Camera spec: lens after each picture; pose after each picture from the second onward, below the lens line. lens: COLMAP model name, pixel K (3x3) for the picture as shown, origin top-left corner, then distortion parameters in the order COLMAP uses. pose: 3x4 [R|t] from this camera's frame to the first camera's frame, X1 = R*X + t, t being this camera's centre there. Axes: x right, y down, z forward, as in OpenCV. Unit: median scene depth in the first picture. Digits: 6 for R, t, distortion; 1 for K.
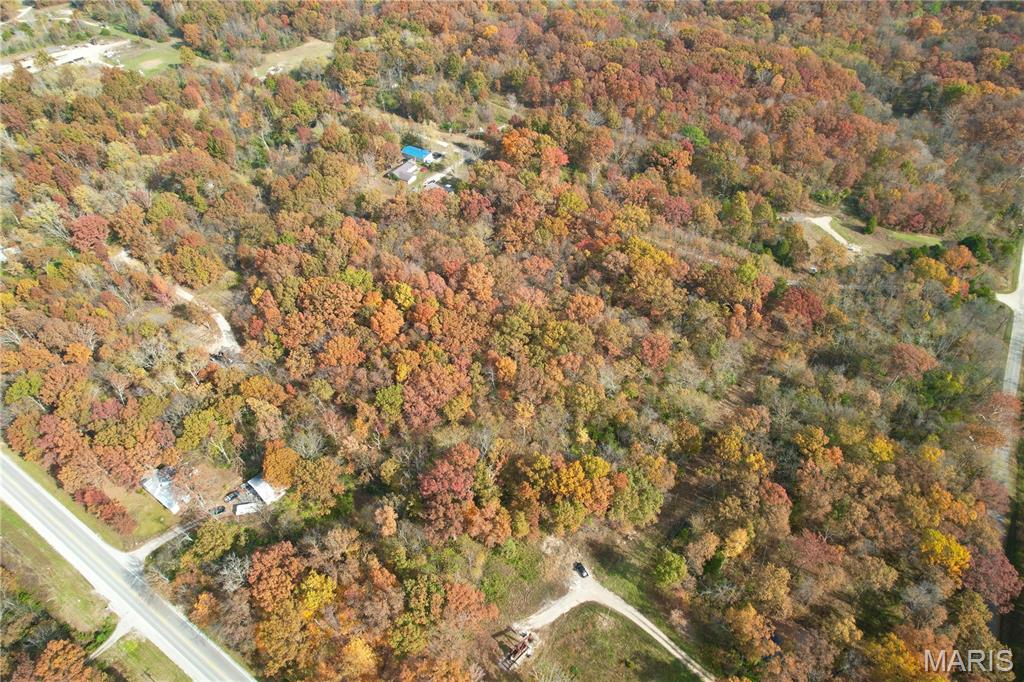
lens RADIAL K [[655.5, 0, 512.0], [0, 655.5, 341.0], [0, 0, 1]] dist [-0.077730, 0.074209]
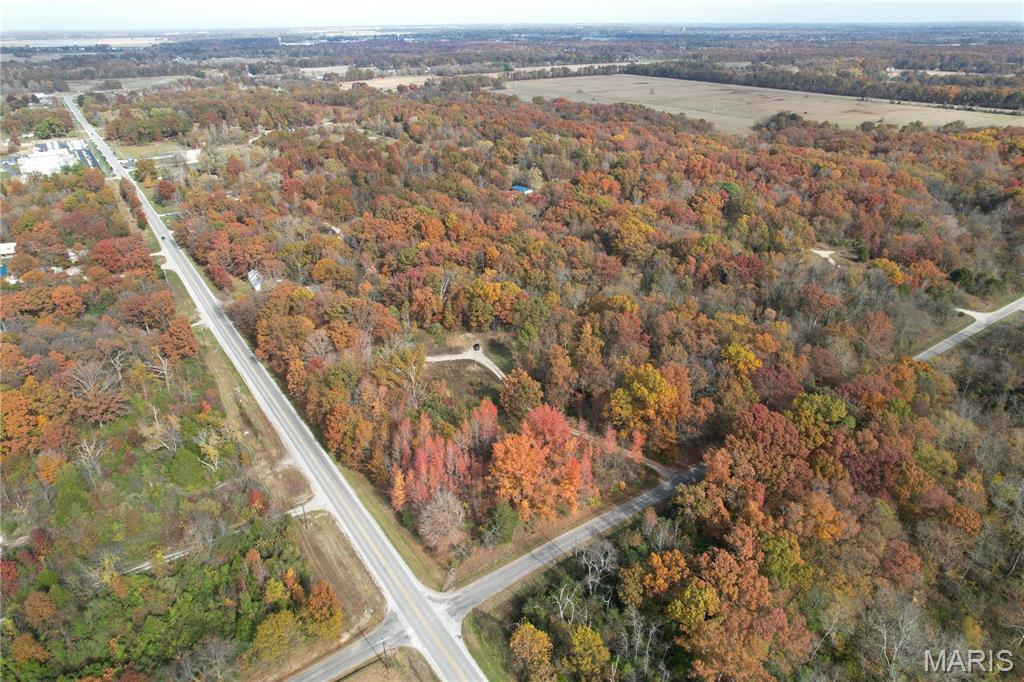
lens RADIAL K [[655.5, 0, 512.0], [0, 655.5, 341.0], [0, 0, 1]] dist [-0.077730, 0.074209]
pose [[0.928013, 0.164552, -0.334237, 0.503891], [-0.258010, 0.931060, -0.257988, 0.540473], [0.268743, 0.325652, 0.906492, -0.178063]]
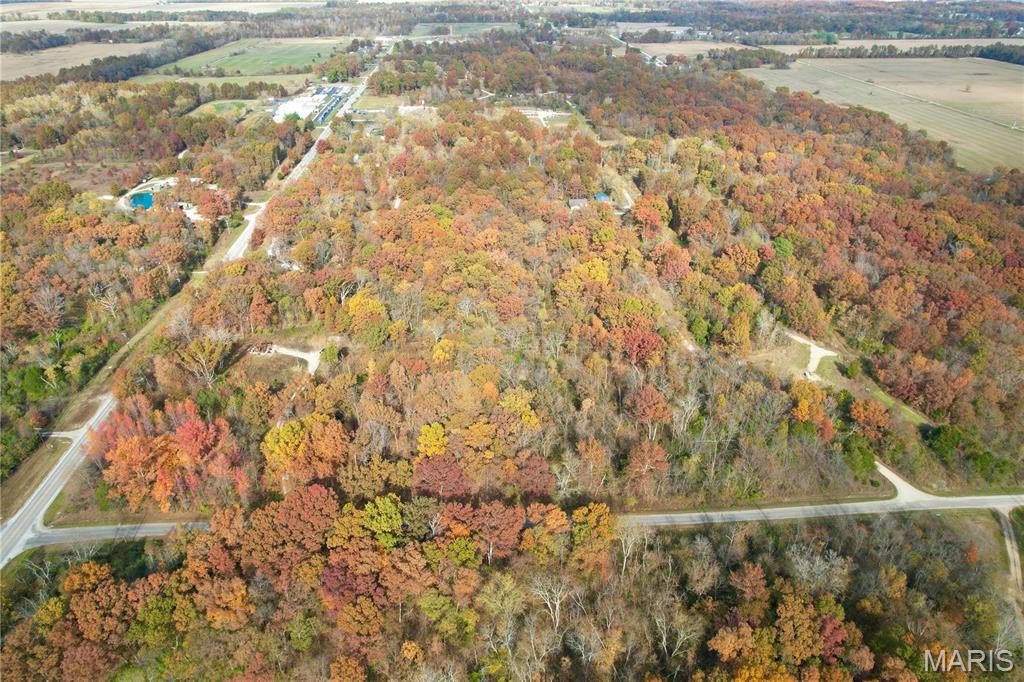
lens RADIAL K [[655.5, 0, 512.0], [0, 655.5, 341.0], [0, 0, 1]] dist [-0.077730, 0.074209]
pose [[0.607419, 0.410224, -0.680264, 1.134017], [-0.559338, 0.828940, 0.000438, 0.067158], [0.564078, 0.380231, 0.732967, 0.089395]]
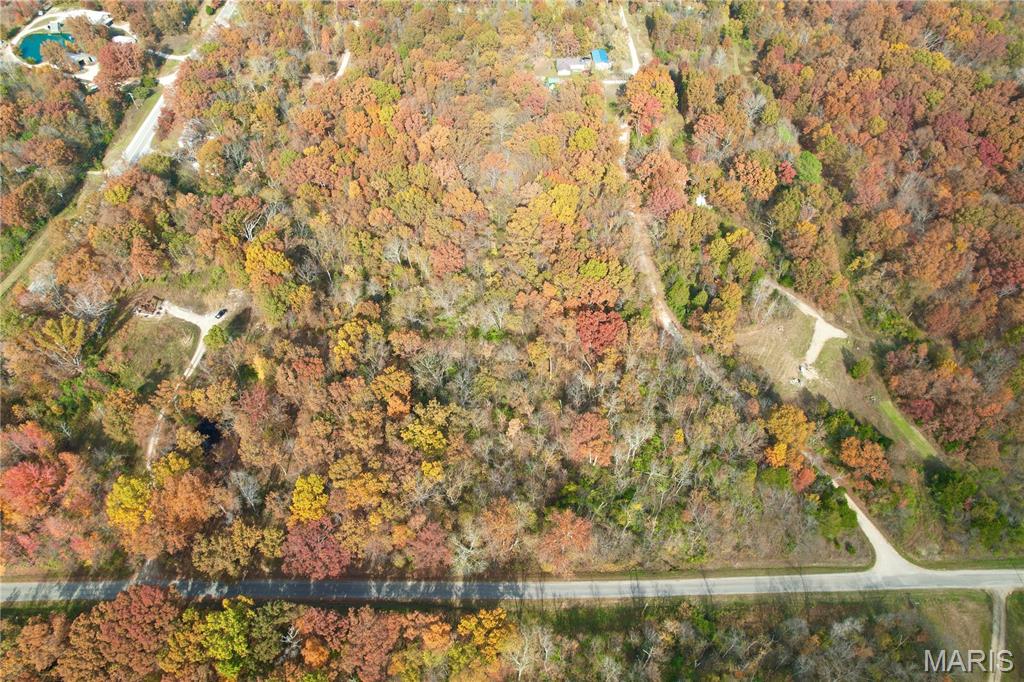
lens RADIAL K [[655.5, 0, 512.0], [0, 655.5, 341.0], [0, 0, 1]] dist [-0.077730, 0.074209]
pose [[0.566600, 0.625510, -0.536379, 0.925507], [-0.574874, 0.766434, 0.286528, -0.244530], [0.590325, 0.146004, 0.793851, 0.263606]]
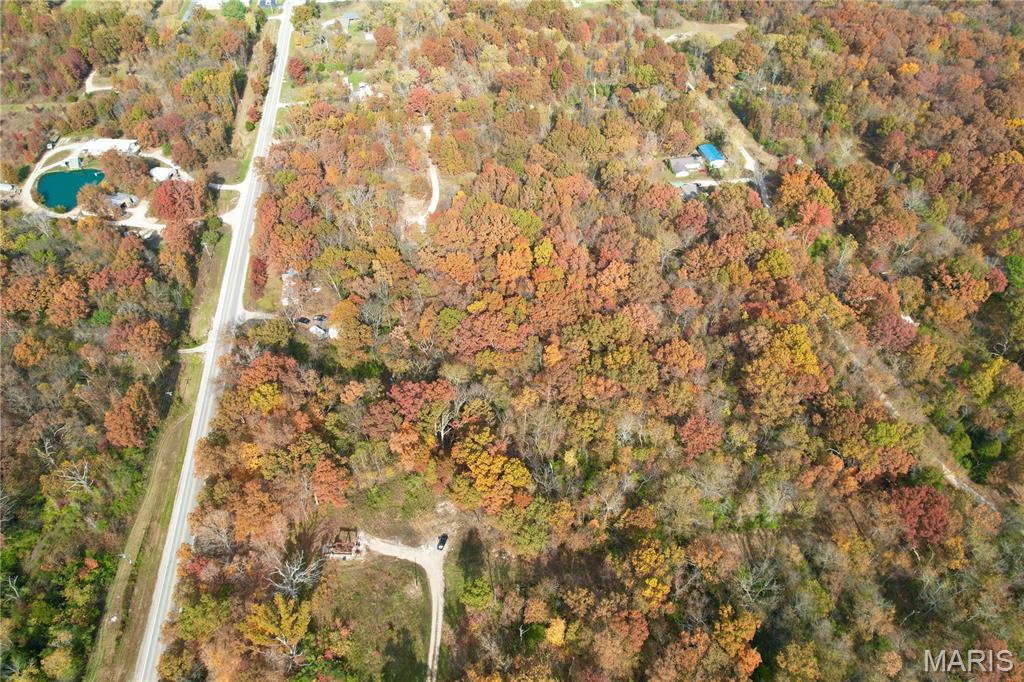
lens RADIAL K [[655.5, 0, 512.0], [0, 655.5, 341.0], [0, 0, 1]] dist [-0.077730, 0.074209]
pose [[0.688560, 0.523076, -0.502271, 0.423684], [-0.509206, 0.841889, 0.178694, -0.120969], [0.516327, 0.132718, 0.846045, 0.121282]]
